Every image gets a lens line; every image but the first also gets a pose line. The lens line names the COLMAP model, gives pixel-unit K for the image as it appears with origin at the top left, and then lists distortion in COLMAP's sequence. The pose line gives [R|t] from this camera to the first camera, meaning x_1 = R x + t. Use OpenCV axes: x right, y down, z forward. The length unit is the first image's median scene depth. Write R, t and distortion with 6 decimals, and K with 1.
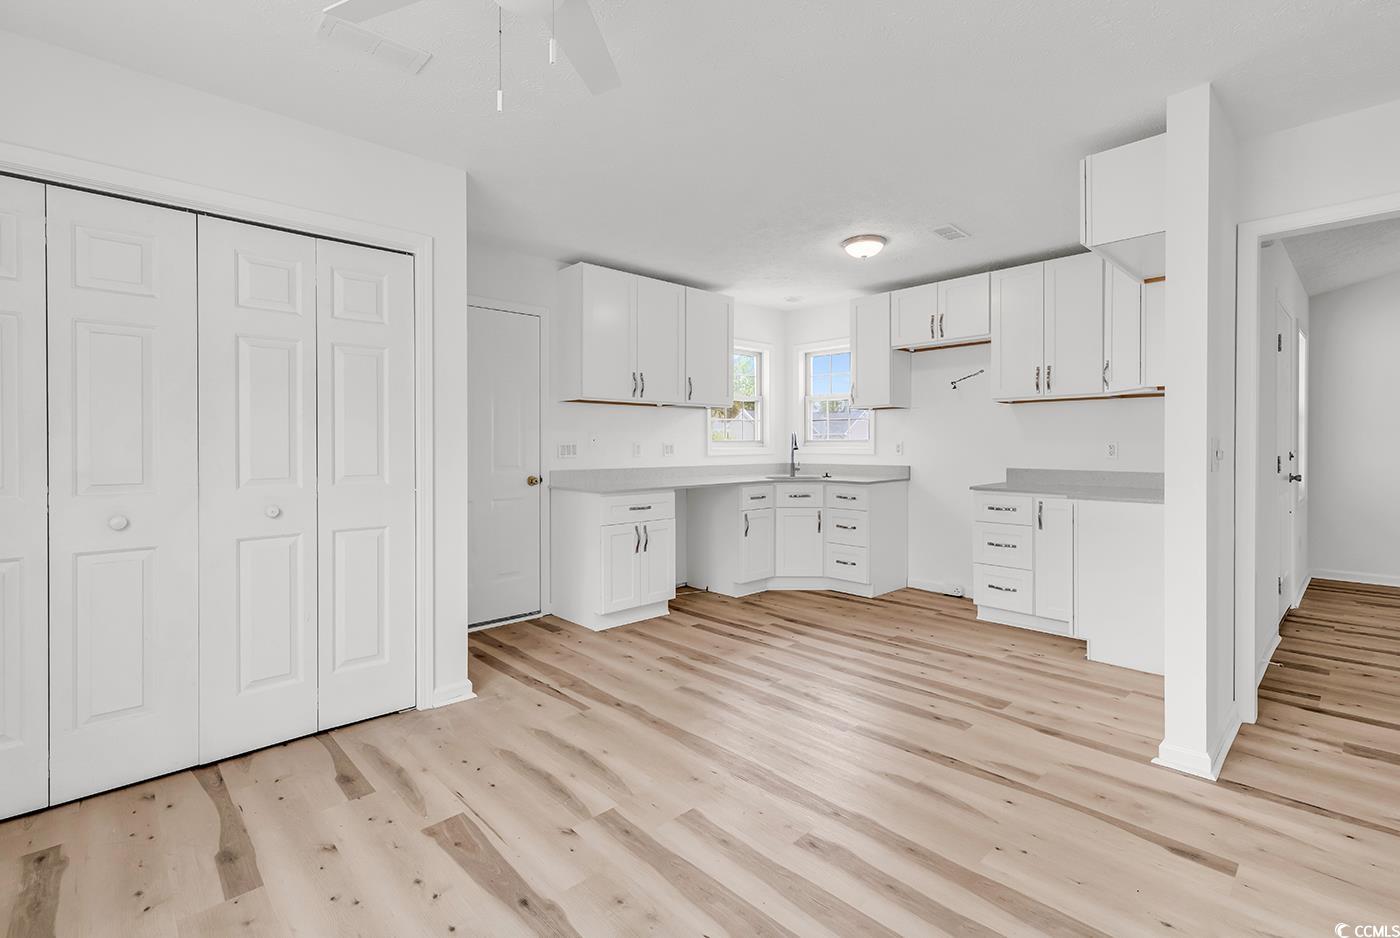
lens RADIAL K [[643.2, 0, 709.8], [0, 643.2, 445.3], [0, 0, 1]] dist [-0.000915, -0.000466]
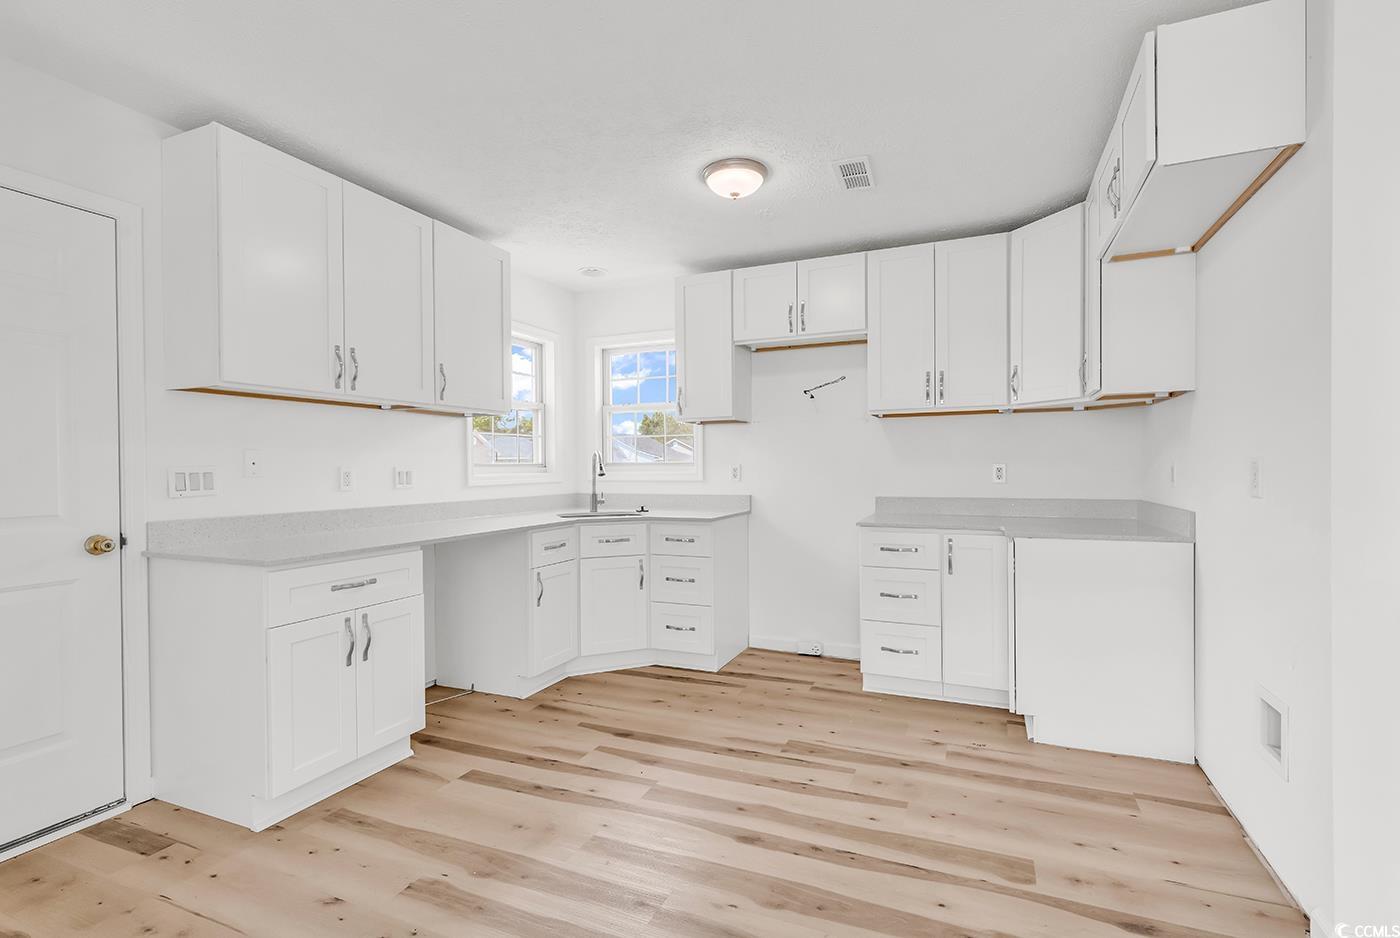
lens RADIAL K [[556.4, 0, 701.3], [0, 556.4, 473.2], [0, 0, 1]] dist [-0.000440, -0.000080]
pose [[0.893057, -0.009544, 0.449843, -0.054345], [0.005908, 0.999938, 0.009486, -0.001630], [-0.449905, -0.005814, 0.893057, 0.425168]]
